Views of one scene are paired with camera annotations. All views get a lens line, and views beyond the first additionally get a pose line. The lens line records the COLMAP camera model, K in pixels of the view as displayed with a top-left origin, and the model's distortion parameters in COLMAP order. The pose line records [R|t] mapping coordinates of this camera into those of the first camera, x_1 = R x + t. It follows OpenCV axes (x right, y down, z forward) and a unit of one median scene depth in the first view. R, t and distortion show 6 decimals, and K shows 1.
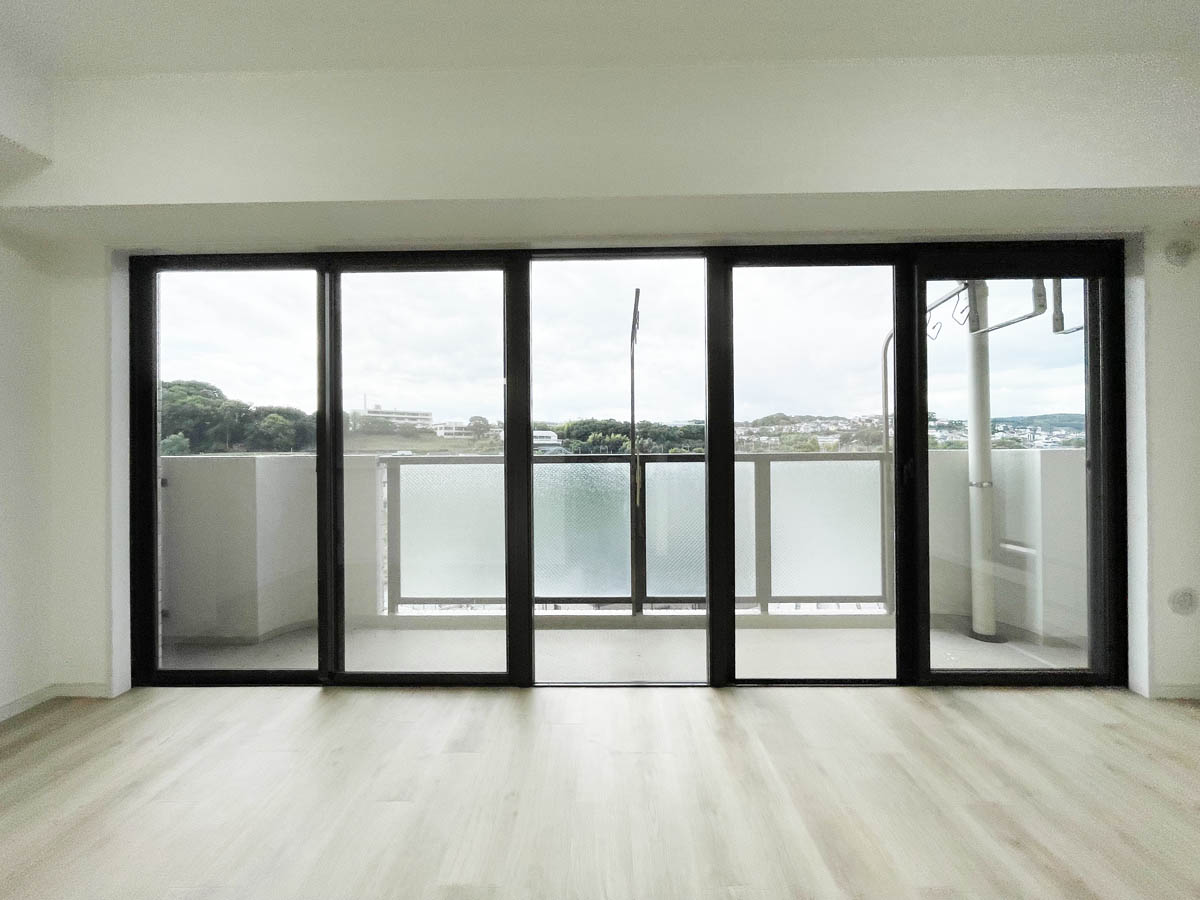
lens RADIAL K [[487.4, 0, 600.0], [0, 487.4, 450.0], [0, 0, 1]] dist [-0.001846, 0.000108]
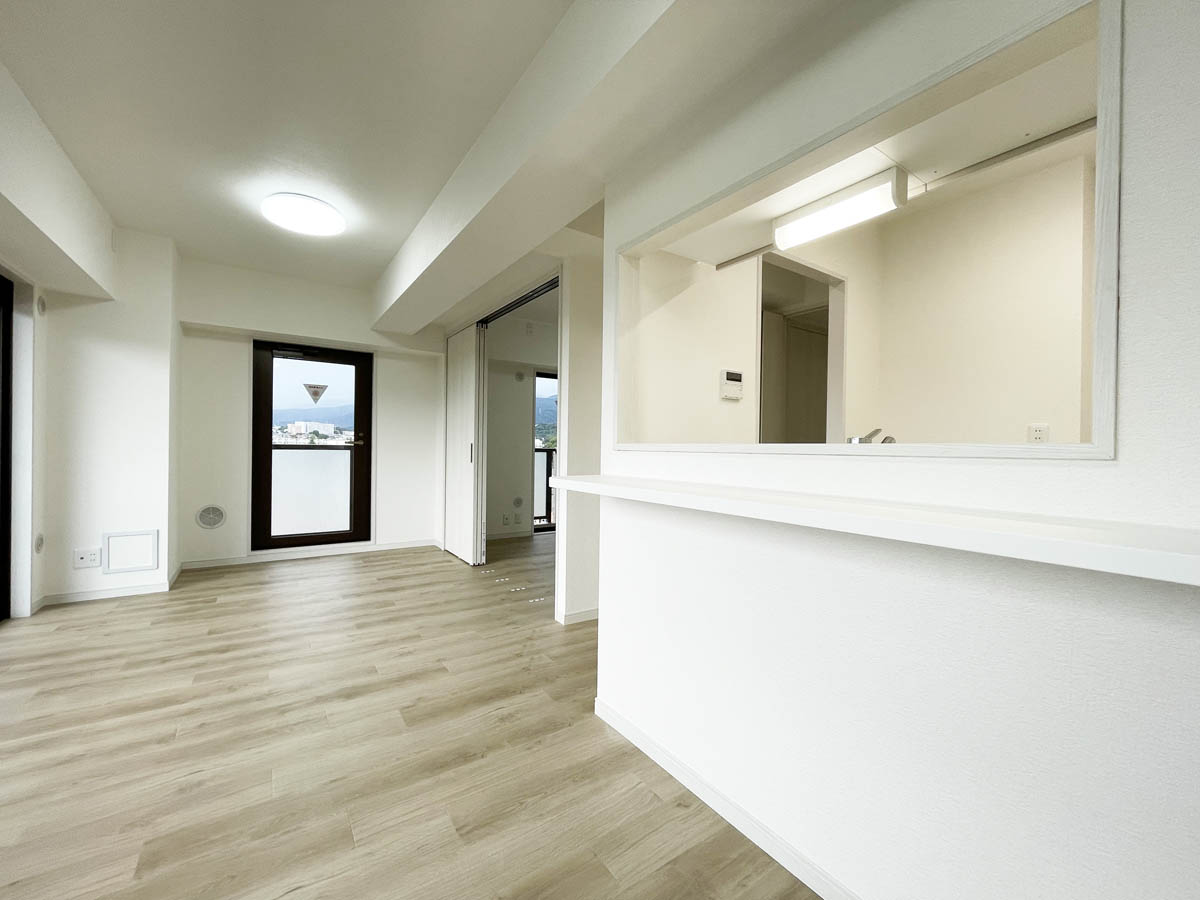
lens RADIAL K [[487.4, 0, 600.0], [0, 487.4, 450.0], [0, 0, 1]] dist [-0.001846, 0.000108]
pose [[-0.580638, -0.005882, 0.814141, -0.594170], [-0.013689, 0.999903, -0.002539, 0.005393], [-0.814047, -0.012619, -0.580662, 0.289540]]
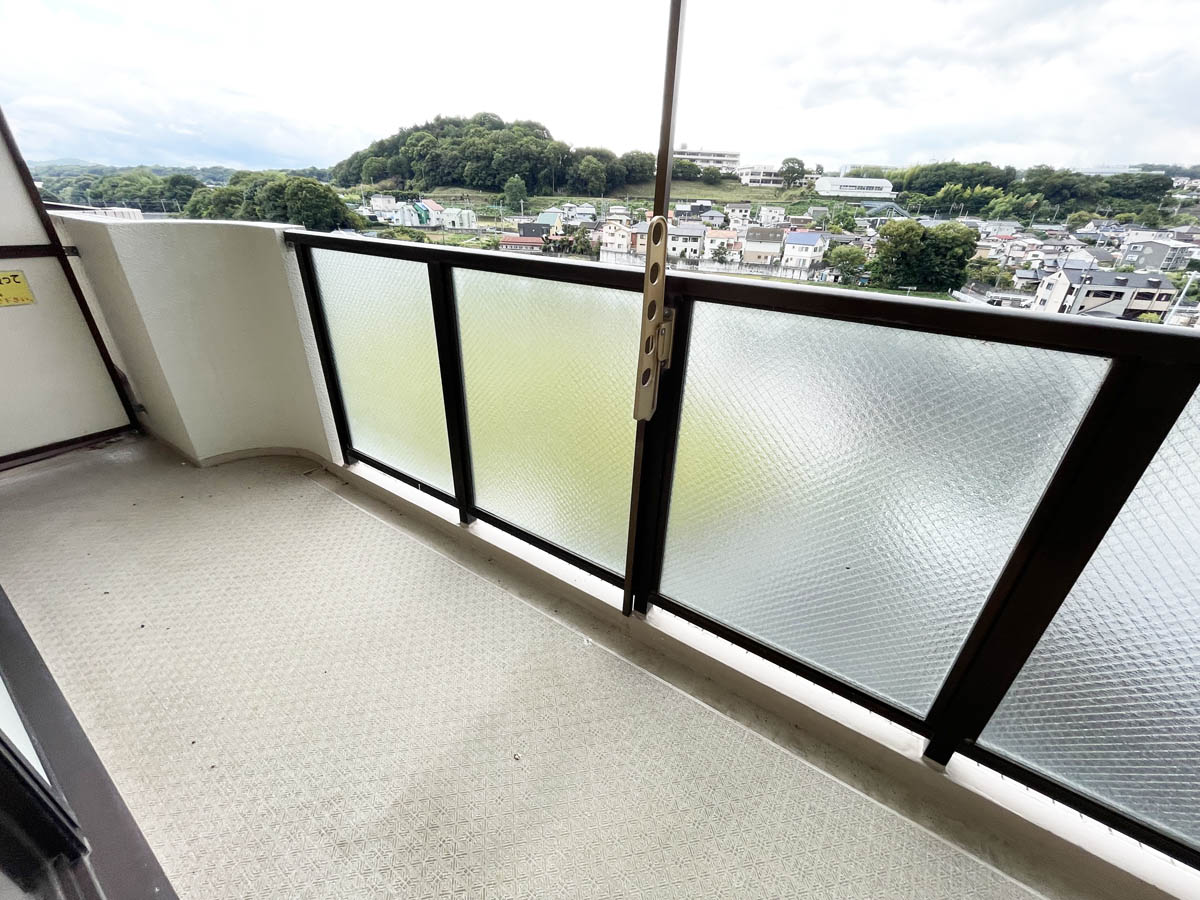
lens RADIAL K [[487.4, 0, 600.0], [0, 487.4, 450.0], [0, 0, 1]] dist [-0.001846, 0.000108]
pose [[0.838589, 0.277497, -0.468790, 0.245890], [-0.034381, 0.885780, 0.462829, -0.040605], [0.543679, -0.372006, 0.752346, 0.711650]]
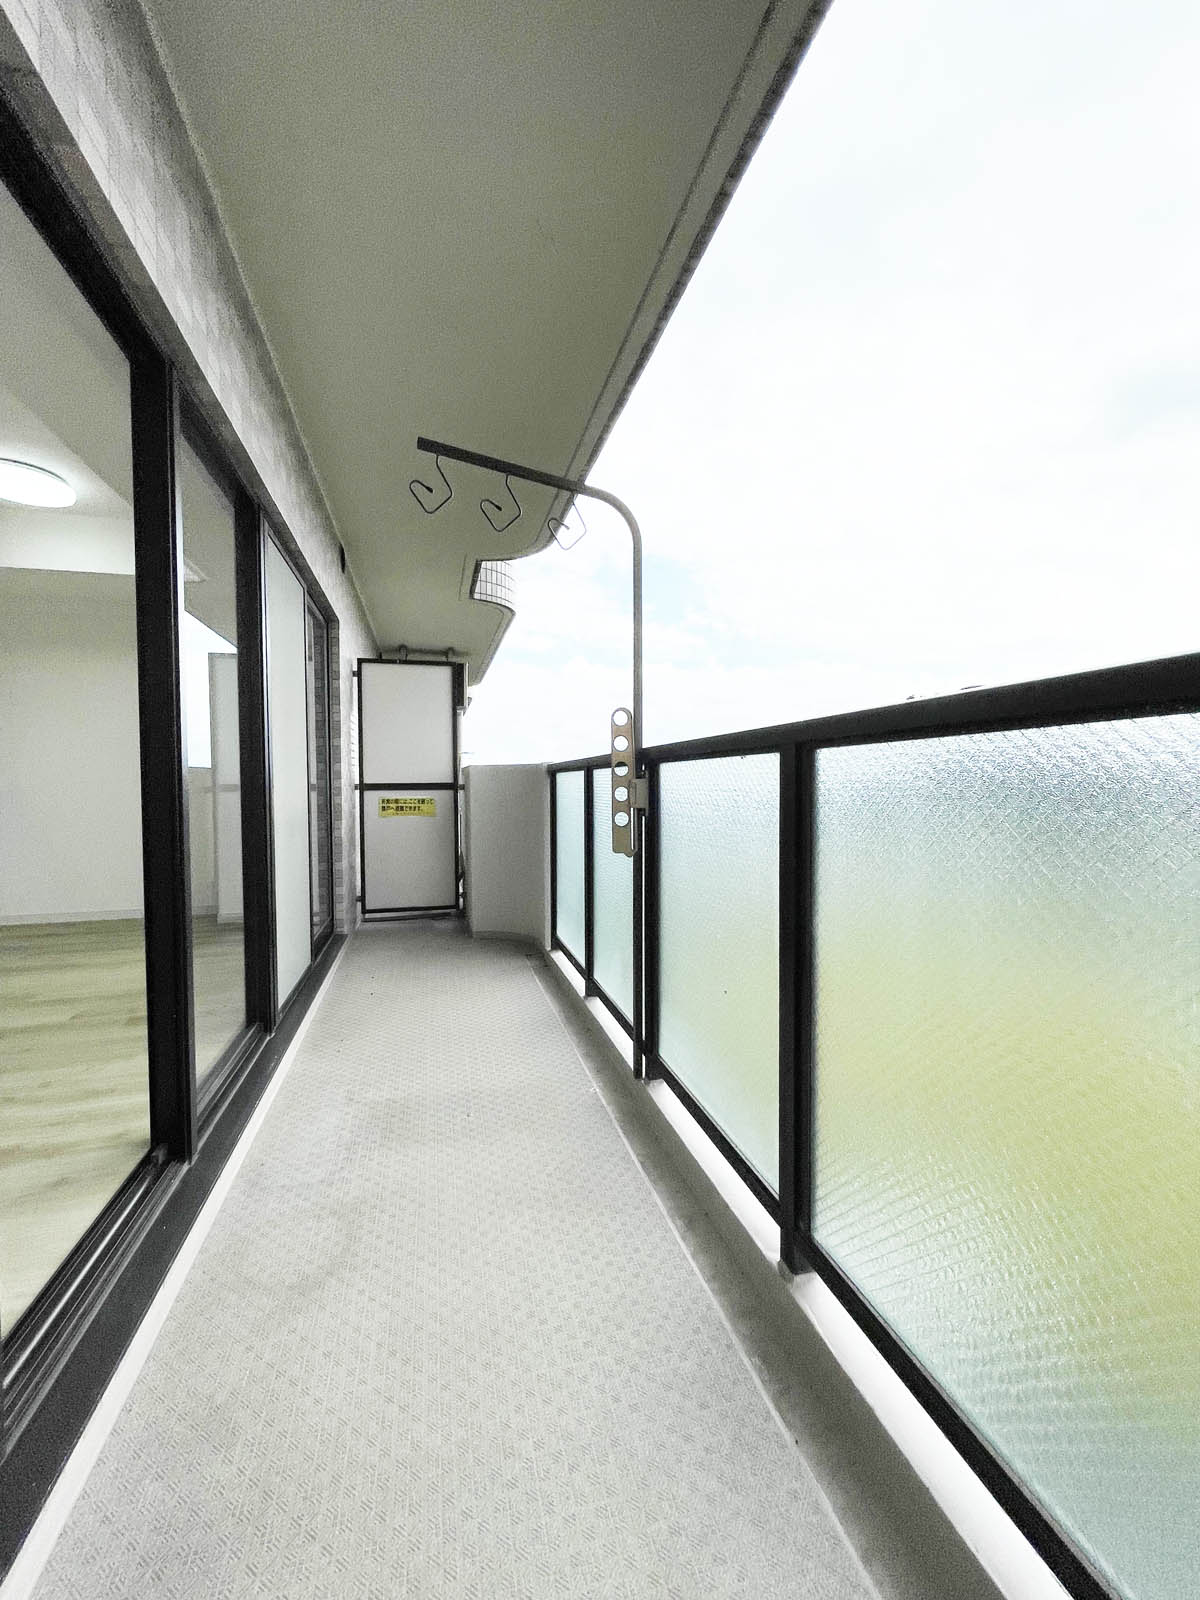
lens RADIAL K [[648.0, 0, 600.0], [0, 648.0, 800.0], [0, 0, 1]] dist [-0.000983, 0.000052]
pose [[0.273441, 0.028953, -0.961453, 0.711950], [0.008490, 0.999435, 0.032511, 0.043618], [0.961851, -0.017053, 0.273041, 0.838202]]
